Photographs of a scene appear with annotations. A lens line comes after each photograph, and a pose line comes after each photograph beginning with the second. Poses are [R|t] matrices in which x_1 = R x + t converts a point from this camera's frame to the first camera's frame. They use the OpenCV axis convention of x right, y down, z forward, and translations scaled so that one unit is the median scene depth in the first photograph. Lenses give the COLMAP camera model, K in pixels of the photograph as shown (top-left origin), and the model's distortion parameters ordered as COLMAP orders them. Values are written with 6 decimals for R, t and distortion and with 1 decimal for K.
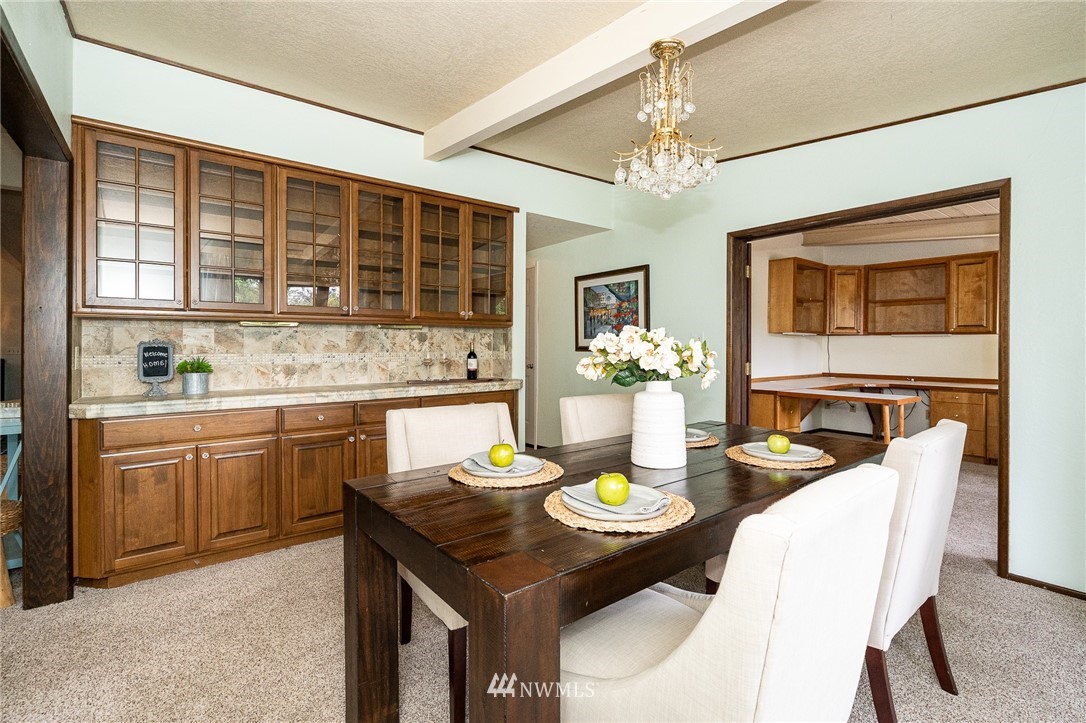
lens RADIAL K [[498.3, 0, 543.3], [0, 498.3, 348.3], [0, 0, 1]] dist [-0.001603, 0.000480]
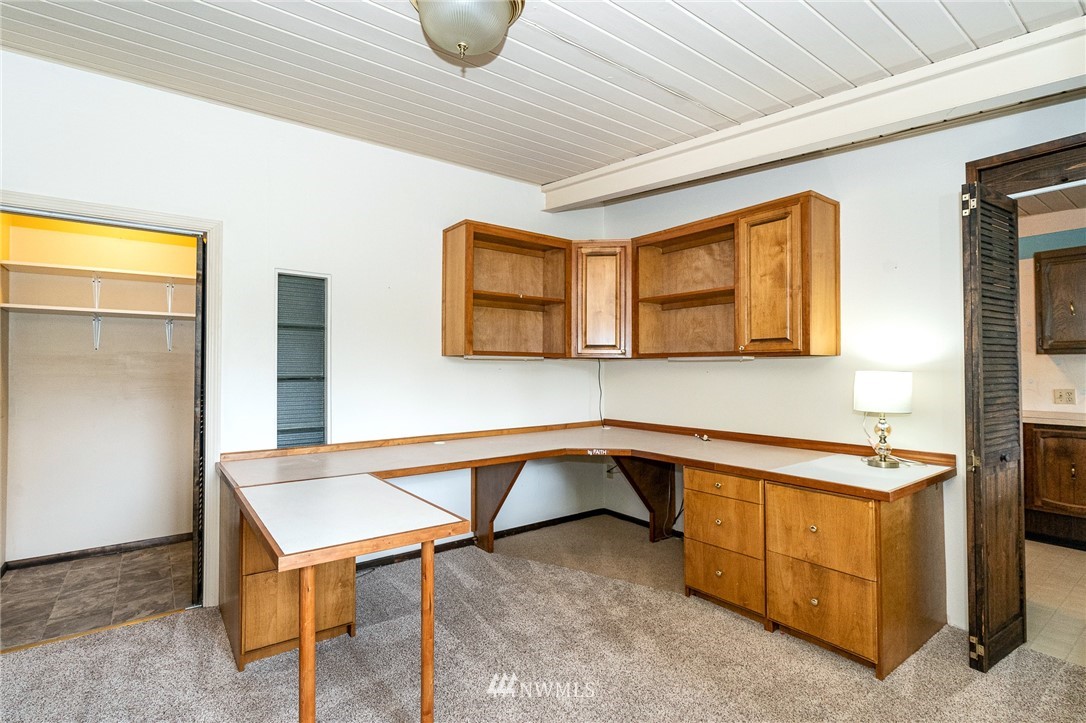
lens RADIAL K [[501.2, 0, 546.1], [0, 501.2, 357.4], [0, 0, 1]] dist [0.000781, -0.000250]
pose [[0.999417, -0.008929, -0.032957, 0.588407], [0.008084, 0.999637, -0.025700, -0.014274], [0.033175, 0.025419, 0.999126, 0.430970]]
